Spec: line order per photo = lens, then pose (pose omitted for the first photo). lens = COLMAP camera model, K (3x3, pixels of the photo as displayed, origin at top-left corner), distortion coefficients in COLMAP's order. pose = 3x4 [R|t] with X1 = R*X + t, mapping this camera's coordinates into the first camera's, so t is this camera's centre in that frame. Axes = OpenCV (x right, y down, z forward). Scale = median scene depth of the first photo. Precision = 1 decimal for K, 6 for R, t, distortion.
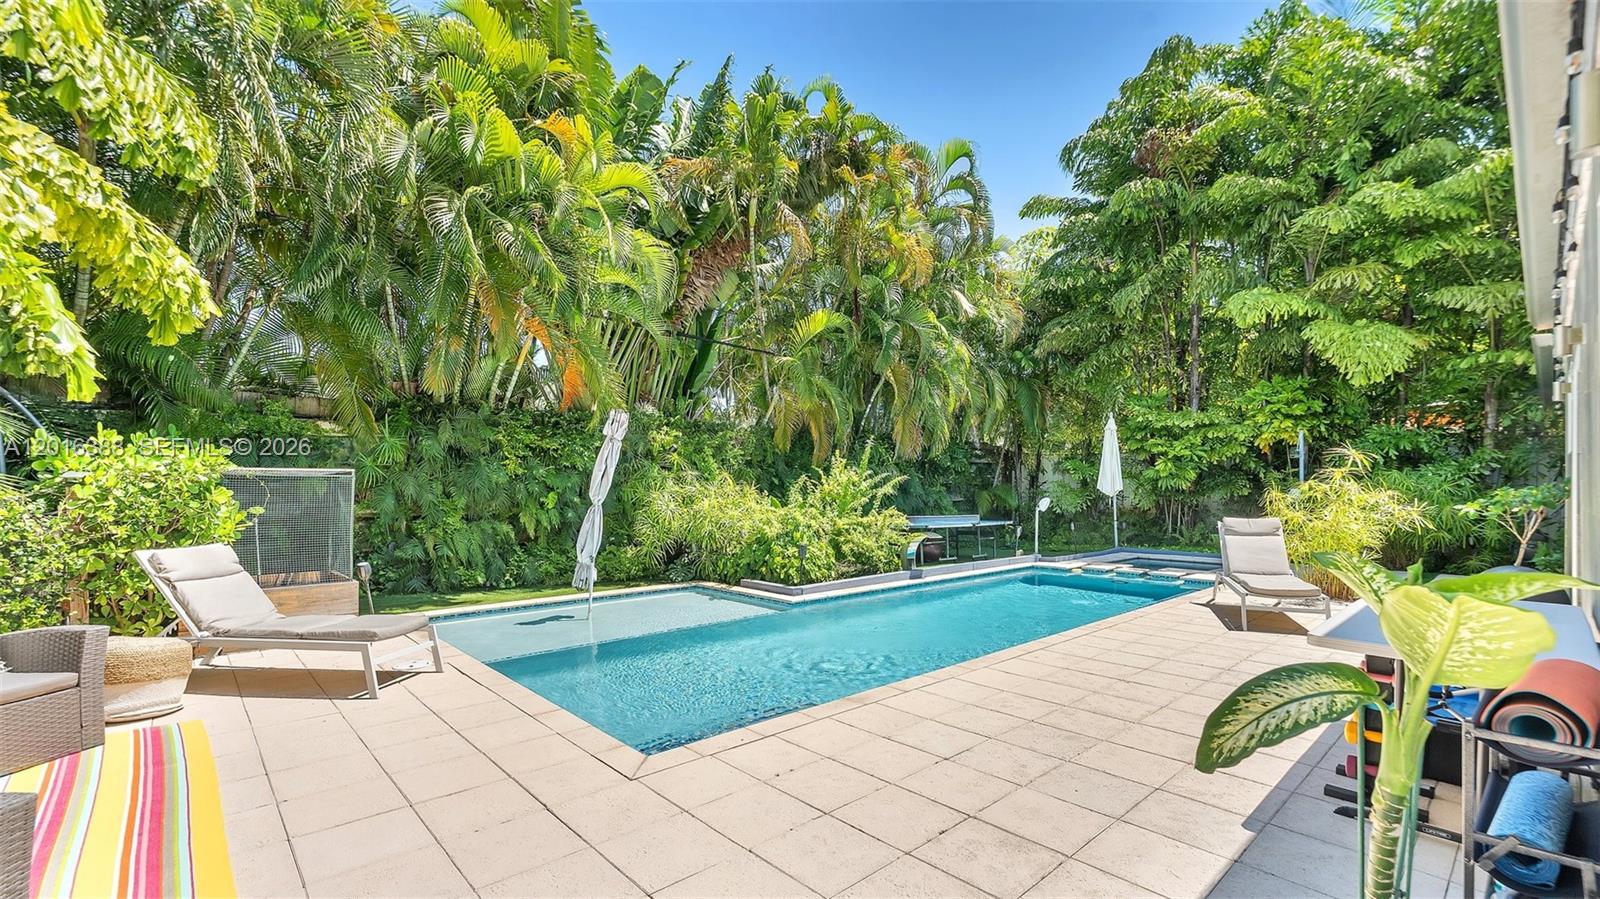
lens RADIAL K [[662.2, 0, 796.0], [0, 662.2, 440.2], [0, 0, 1]] dist [0.001845, 0.000353]
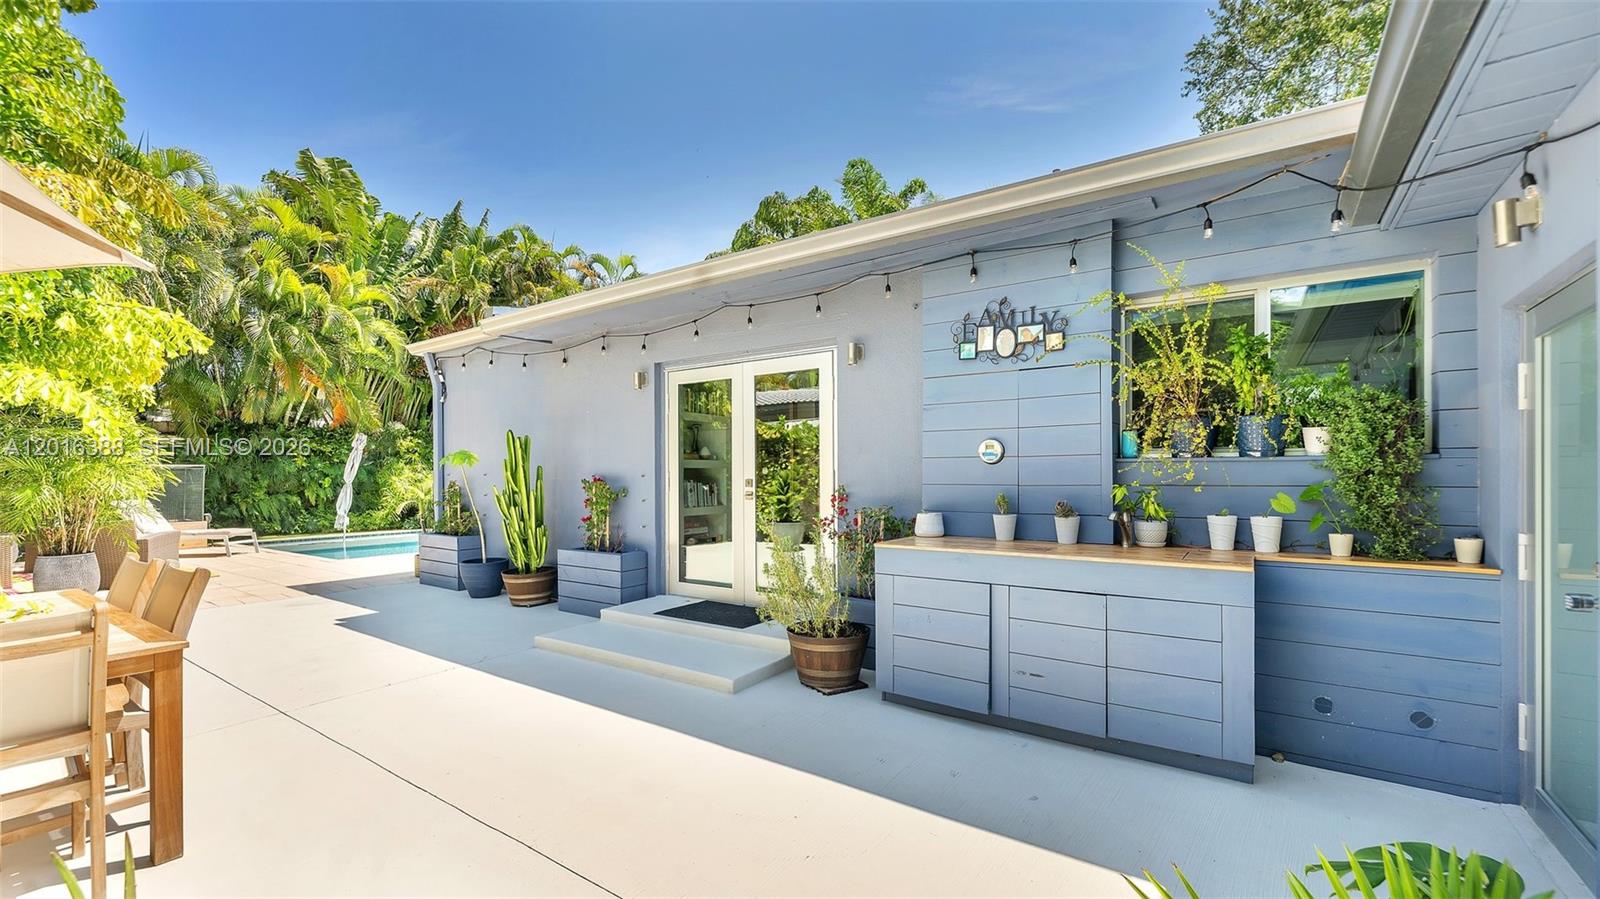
lens RADIAL K [[662.2, 0, 796.0], [0, 662.2, 440.2], [0, 0, 1]] dist [0.001845, 0.000353]
pose [[0.975917, 0.011012, 0.217864, 0.447852], [-0.015119, 0.999738, 0.017195, -0.065807], [-0.217618, -0.020075, 0.975828, -0.944027]]
